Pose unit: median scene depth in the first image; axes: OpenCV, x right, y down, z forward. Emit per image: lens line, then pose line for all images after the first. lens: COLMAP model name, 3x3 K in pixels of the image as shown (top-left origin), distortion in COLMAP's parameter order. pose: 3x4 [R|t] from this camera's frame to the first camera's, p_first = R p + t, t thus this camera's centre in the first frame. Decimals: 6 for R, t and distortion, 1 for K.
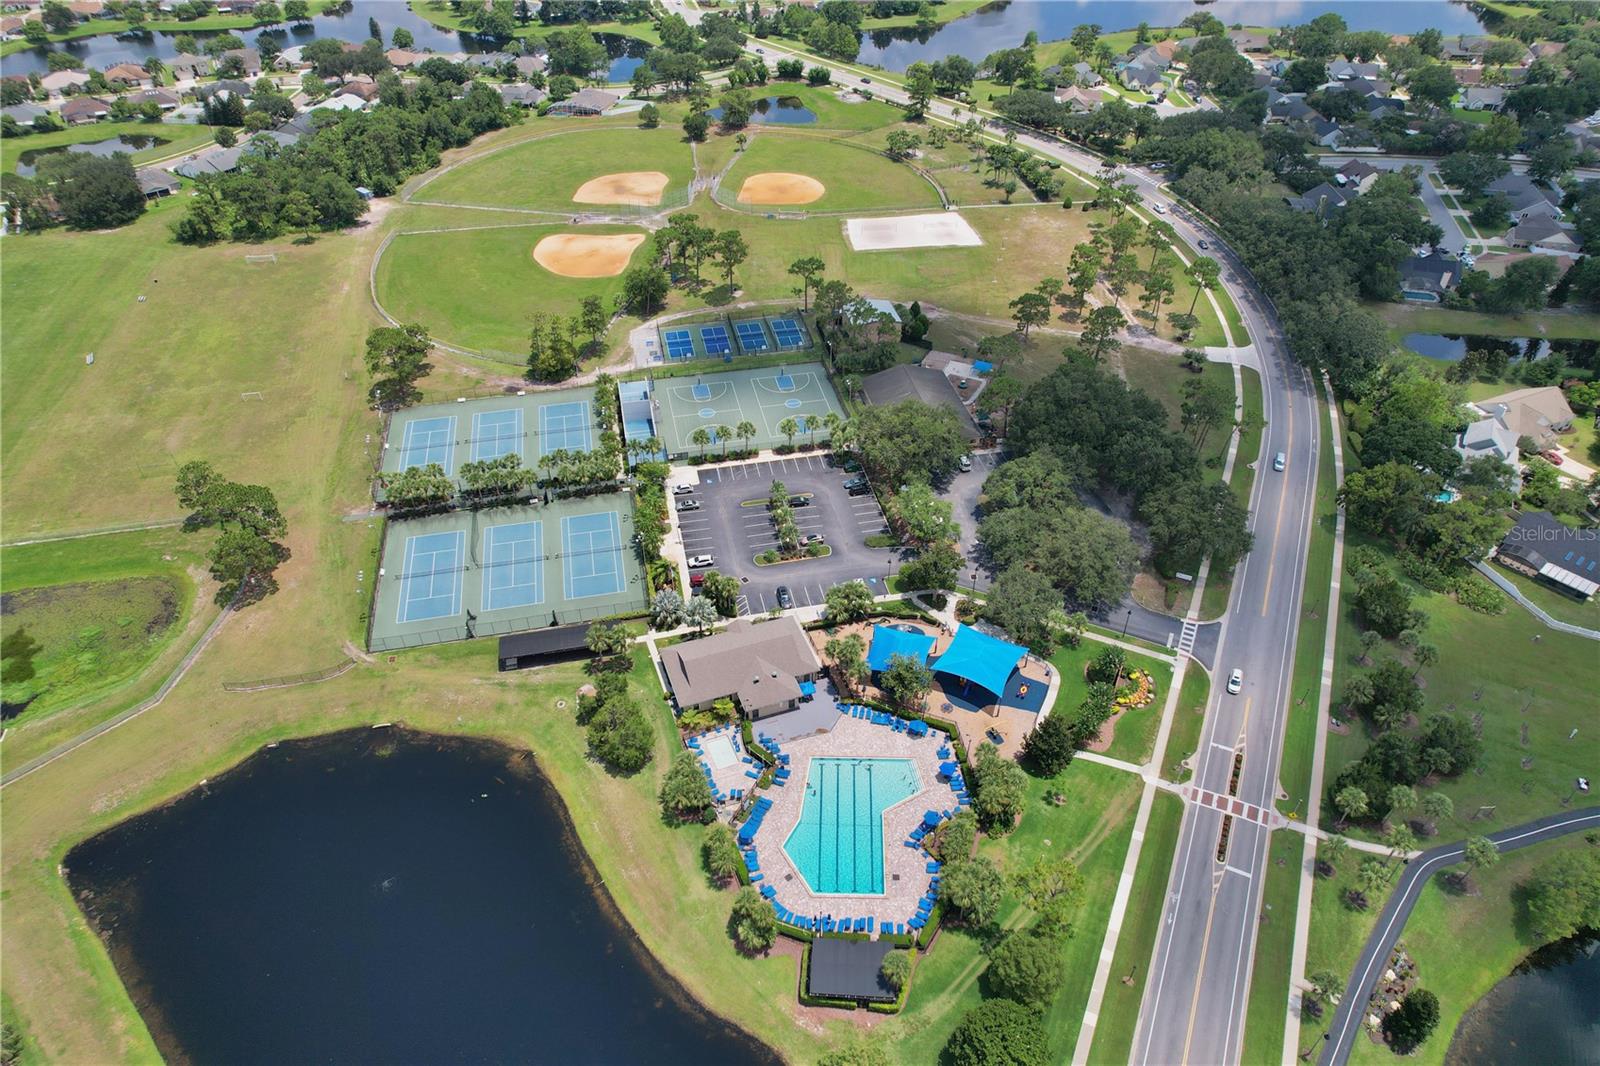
lens RADIAL K [[1023.0, 0, 807.9], [0, 1023.0, 539.1], [0, 0, 1]] dist [-0.076088, 0.065314]
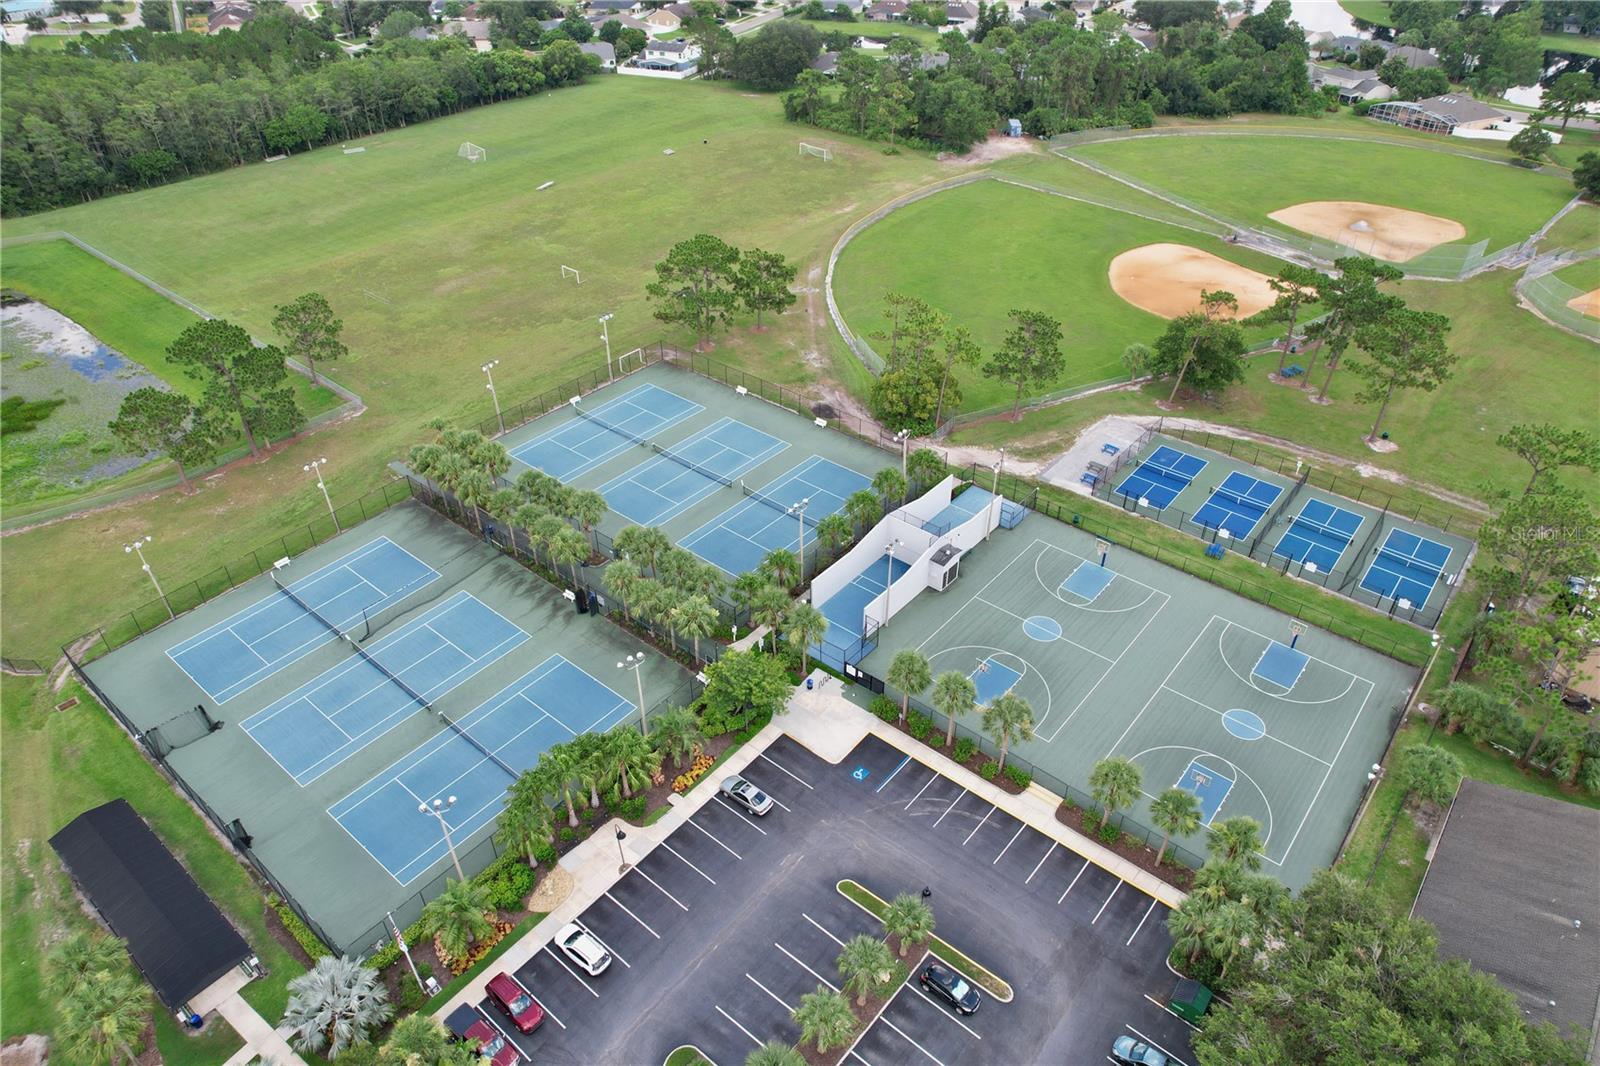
lens RADIAL K [[1023.0, 0, 807.9], [0, 1023.0, 539.1], [0, 0, 1]] dist [-0.076088, 0.065314]
pose [[0.622341, 0.462995, -0.631131, 0.130843], [-0.497004, 0.856648, 0.138351, -0.235191], [0.604713, 0.227574, 0.763238, 0.856706]]
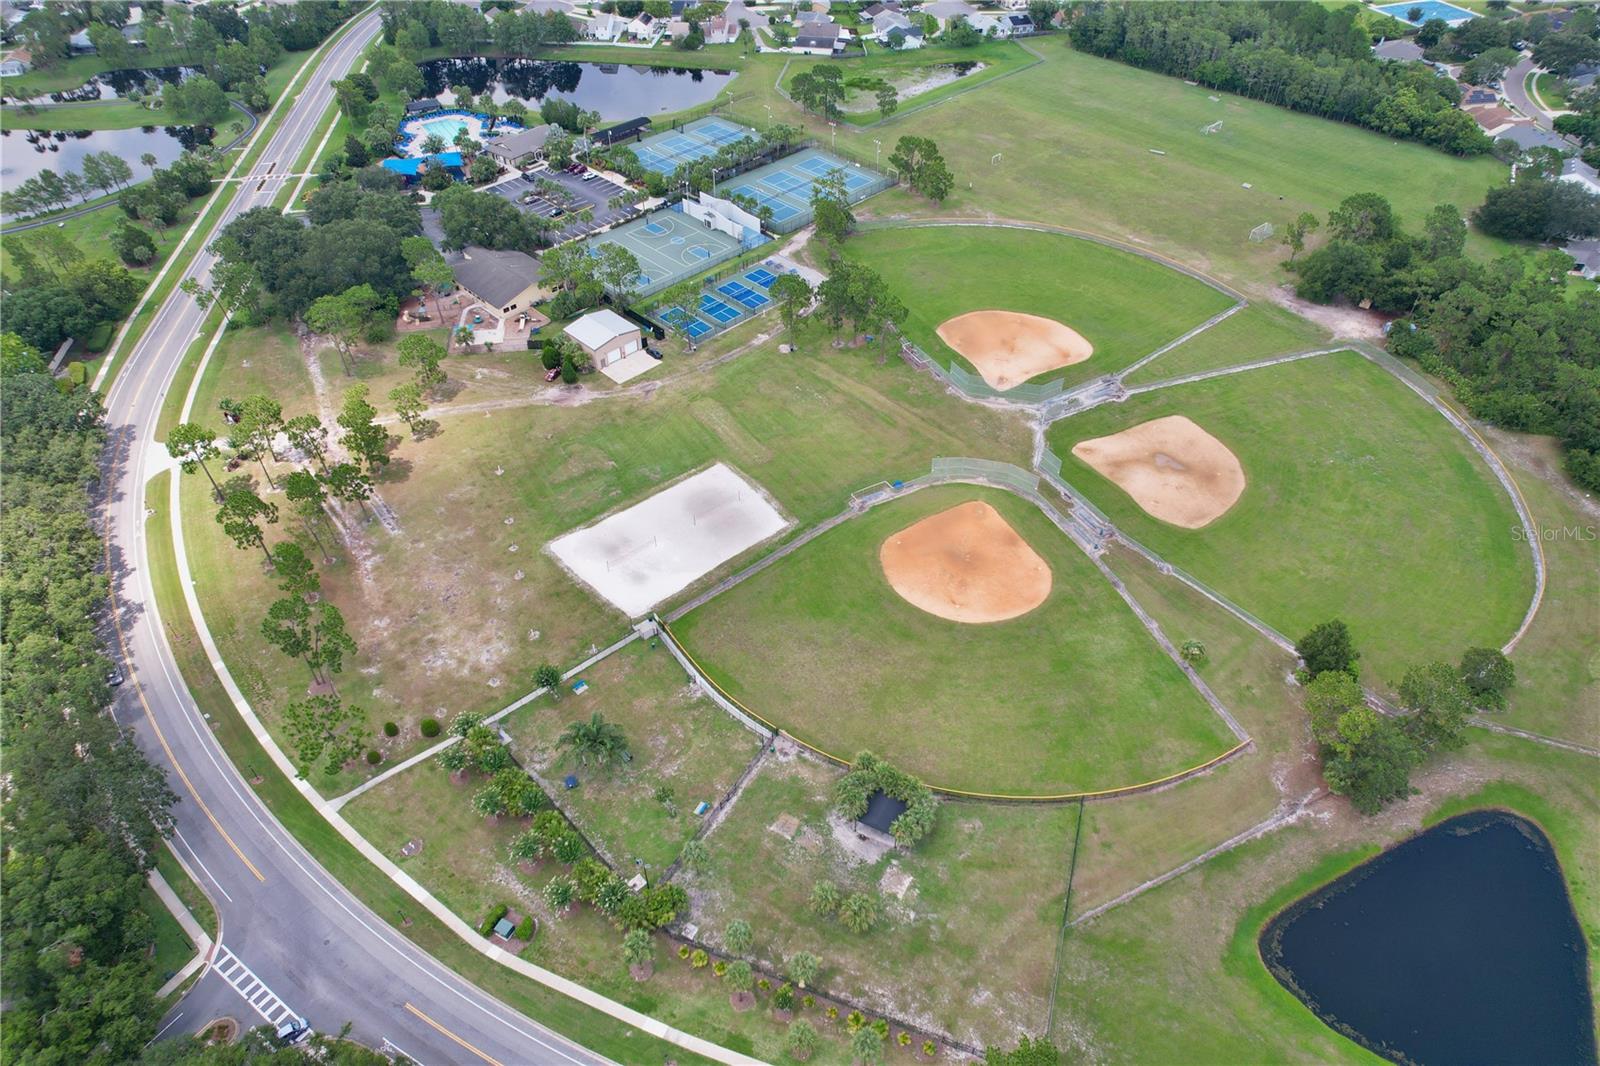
lens RADIAL K [[1023.0, 0, 807.9], [0, 1023.0, 539.1], [0, 0, 1]] dist [-0.076088, 0.065314]
pose [[-0.839870, 0.368934, -0.398128, 0.528681], [-0.347419, 0.198166, 0.916532, -1.690363], [0.417035, 0.908085, -0.038259, 2.019030]]
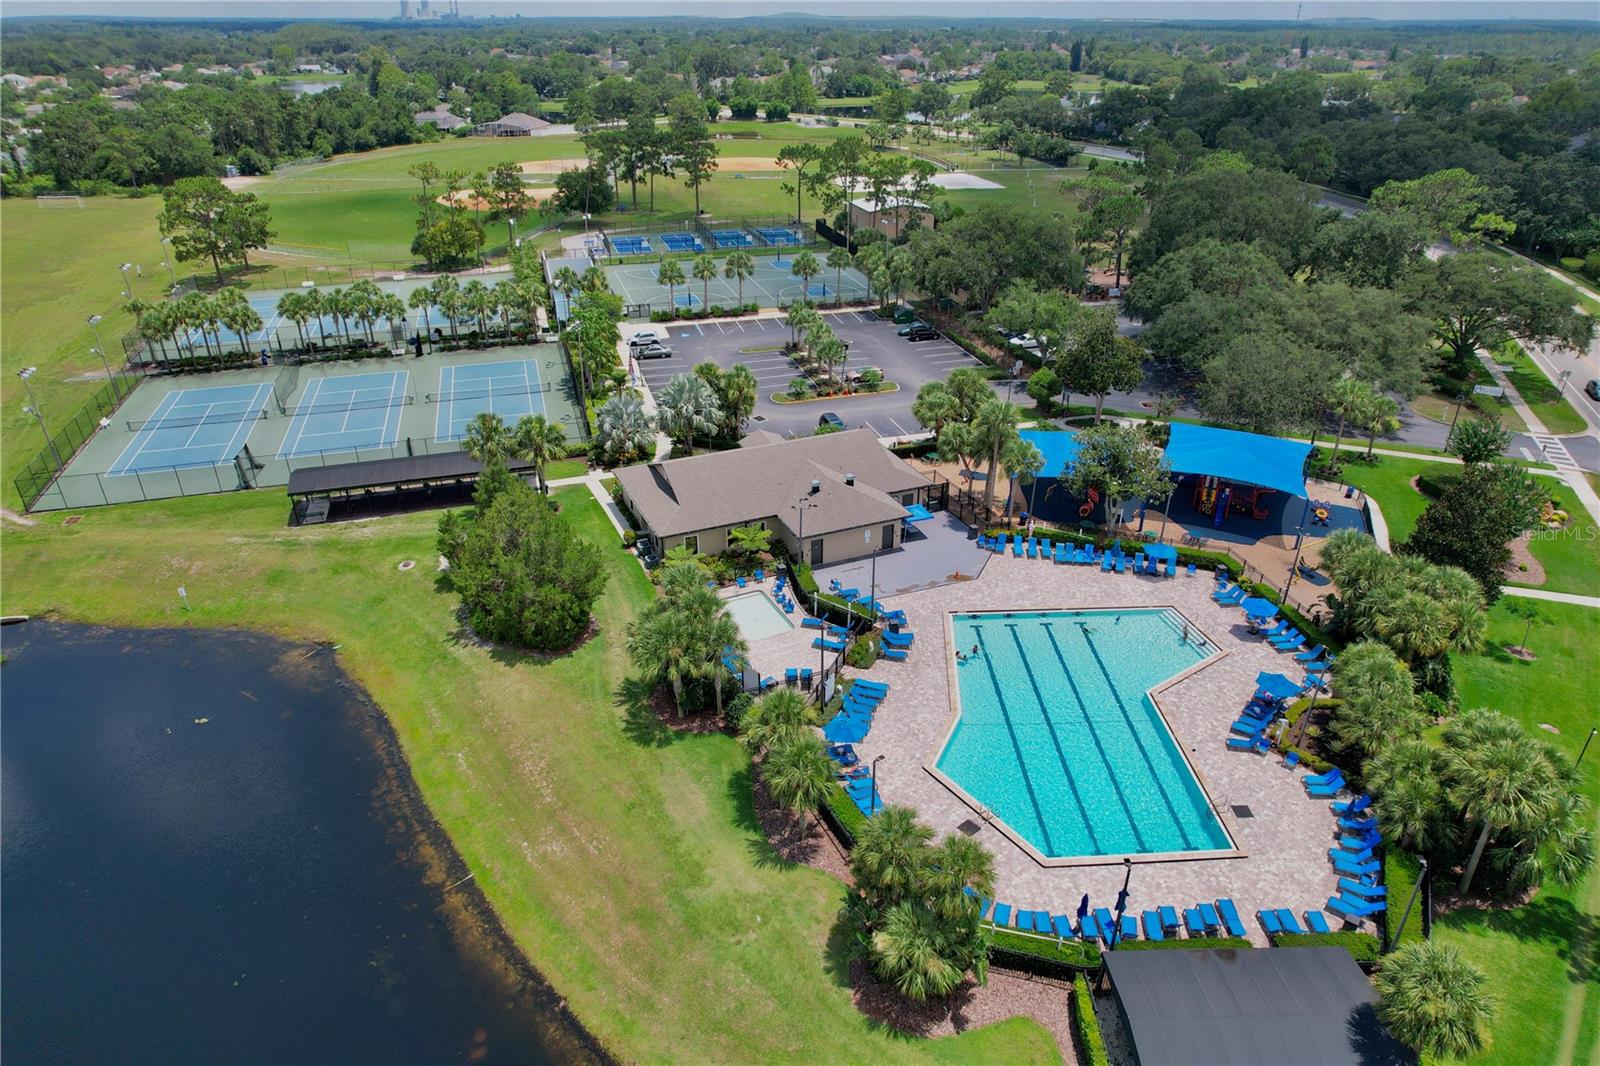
lens RADIAL K [[1023.0, 0, 807.9], [0, 1023.0, 539.1], [0, 0, 1]] dist [-0.076088, 0.065314]
pose [[0.997332, -0.032737, 0.065242, -0.085475], [0.045538, 0.977577, -0.205597, 0.259534], [-0.057049, 0.208019, 0.976460, 0.524294]]
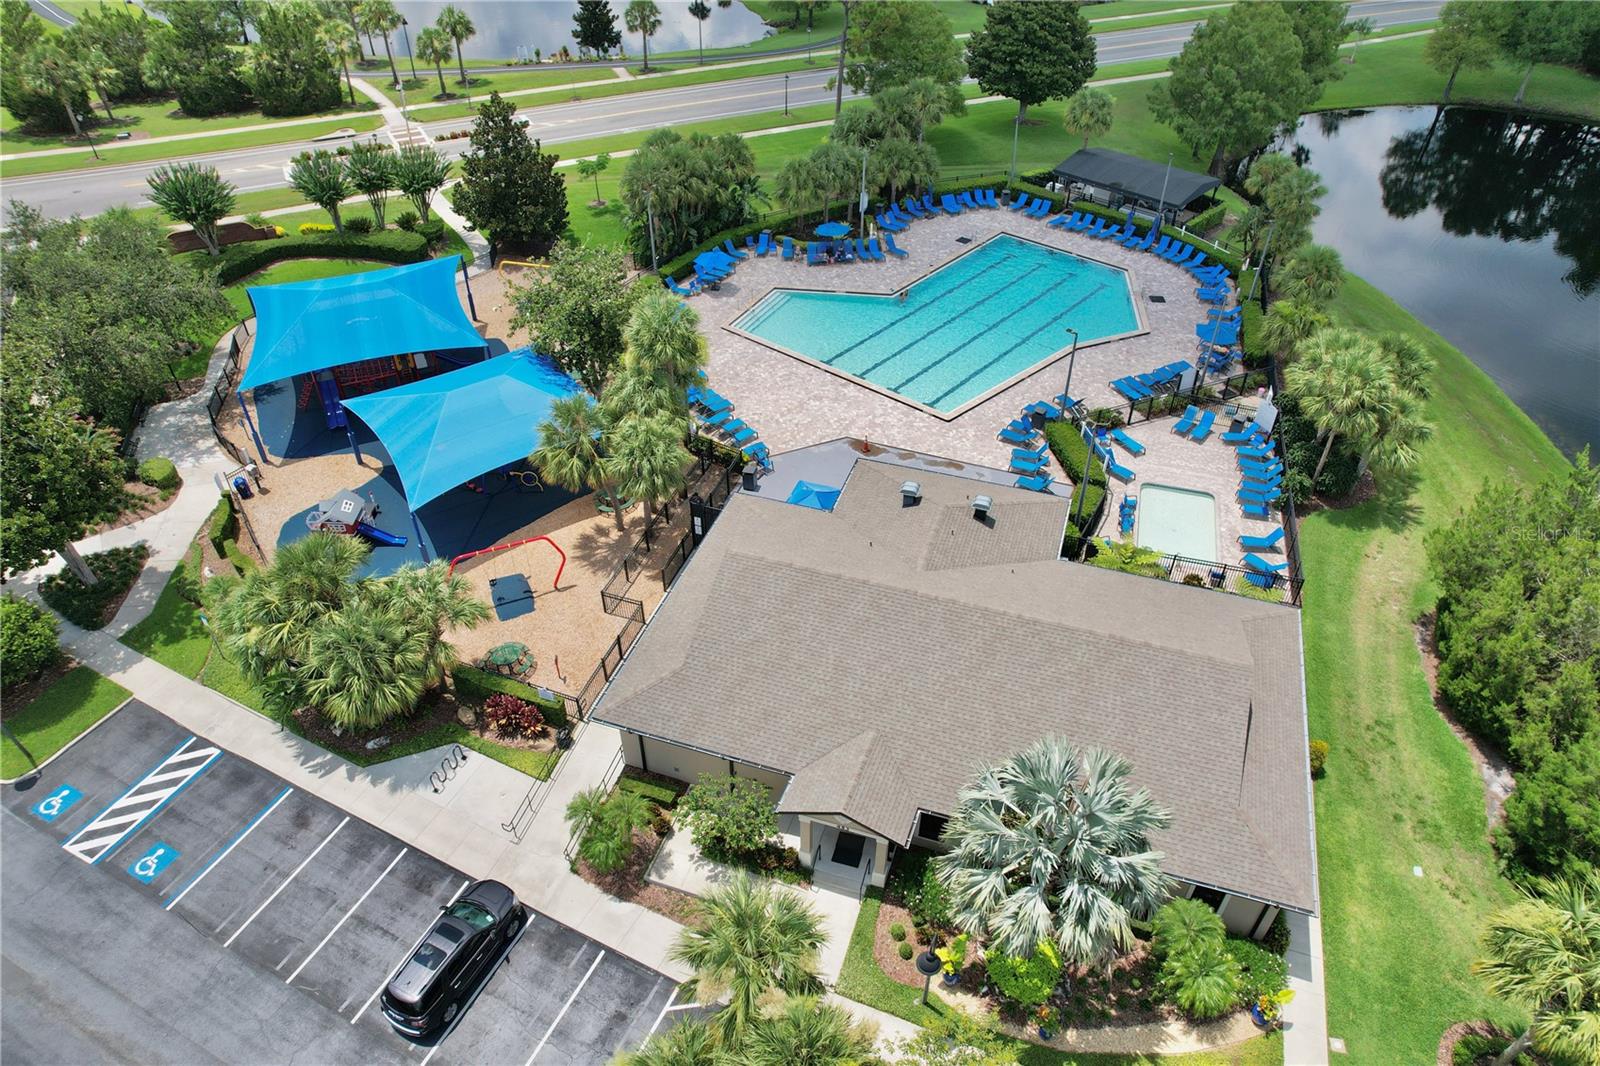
lens RADIAL K [[1023.0, 0, 807.9], [0, 1023.0, 539.1], [0, 0, 1]] dist [-0.076088, 0.065314]
pose [[-0.785184, -0.393554, 0.478123, -0.139179], [0.392733, 0.280491, 0.875834, -0.098340], [-0.478798, 0.875465, -0.065676, 1.034050]]
